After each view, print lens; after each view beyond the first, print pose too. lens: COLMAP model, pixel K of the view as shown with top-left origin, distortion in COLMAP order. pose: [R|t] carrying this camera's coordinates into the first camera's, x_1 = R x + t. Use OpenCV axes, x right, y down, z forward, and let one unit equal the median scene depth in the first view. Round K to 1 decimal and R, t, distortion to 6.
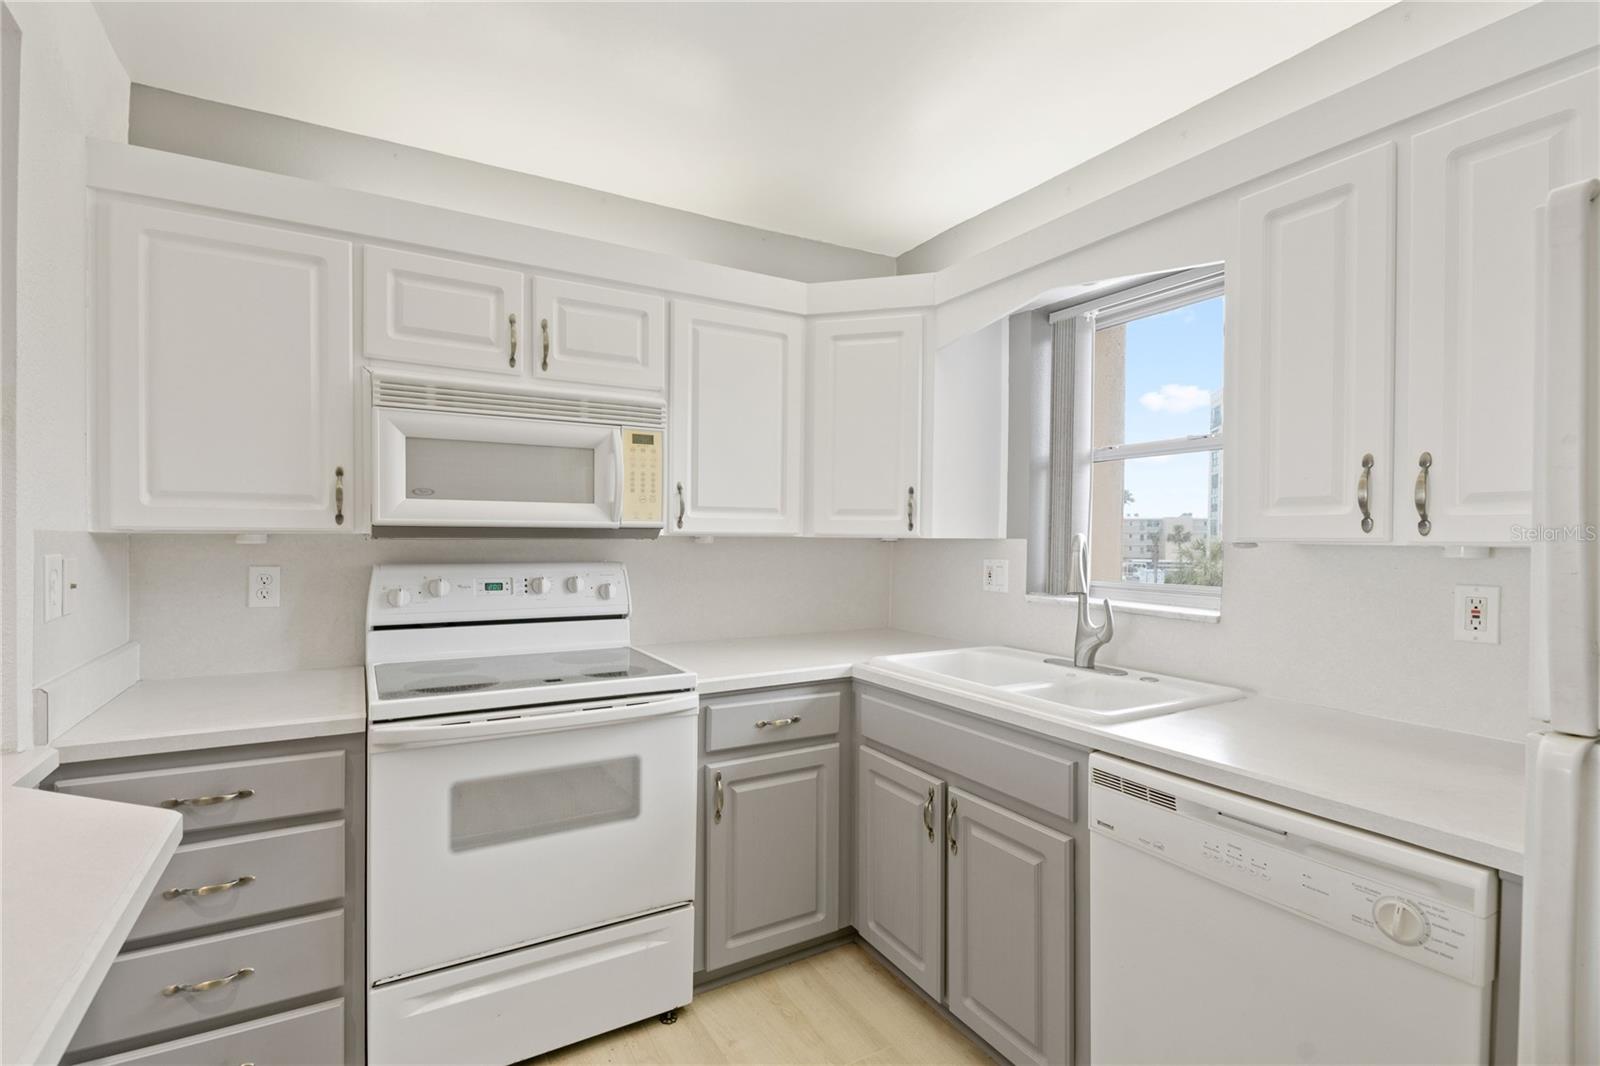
lens RADIAL K [[738.9, 0, 780.5], [0, 738.9, 547.1], [0, 0, 1]] dist [0.008360, -0.000546]
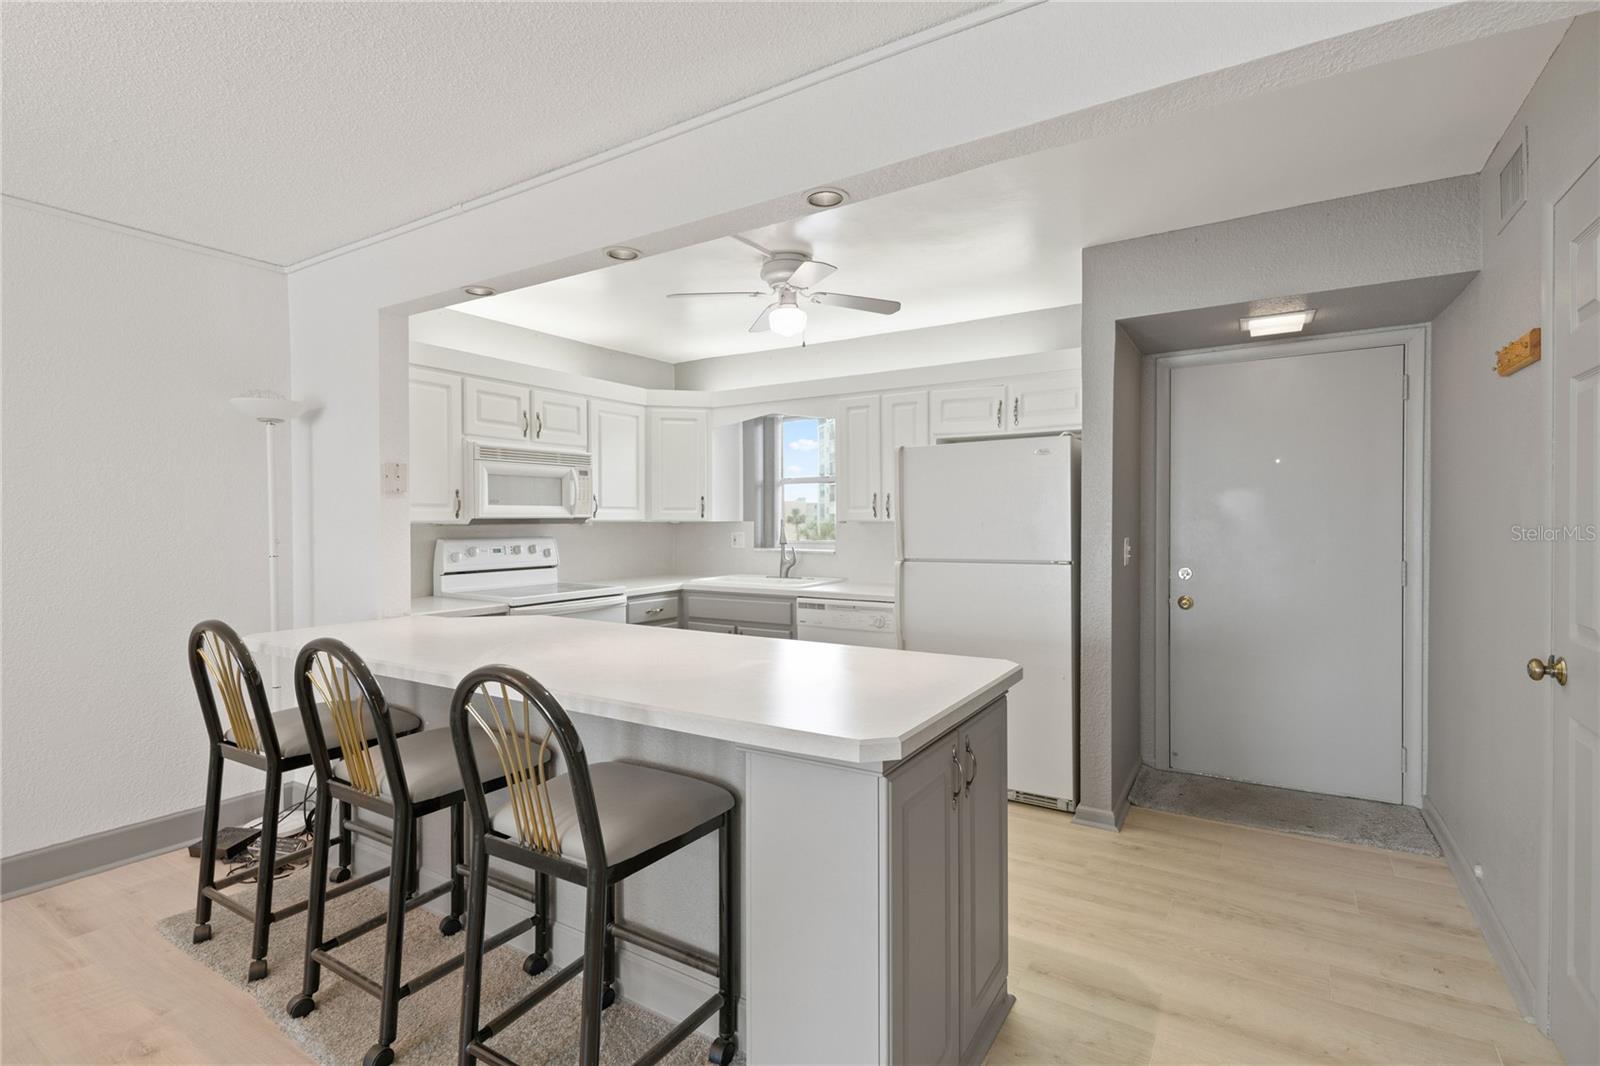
lens RADIAL K [[758.1, 0, 800.0], [0, 758.1, 533.0], [0, 0, 1]] dist [0.000037, -0.000132]
pose [[0.877332, -0.020109, 0.479463, -0.639189], [0.019318, 0.999792, 0.006582, 0.011472], [-0.479496, 0.003488, 0.877537, -1.030720]]
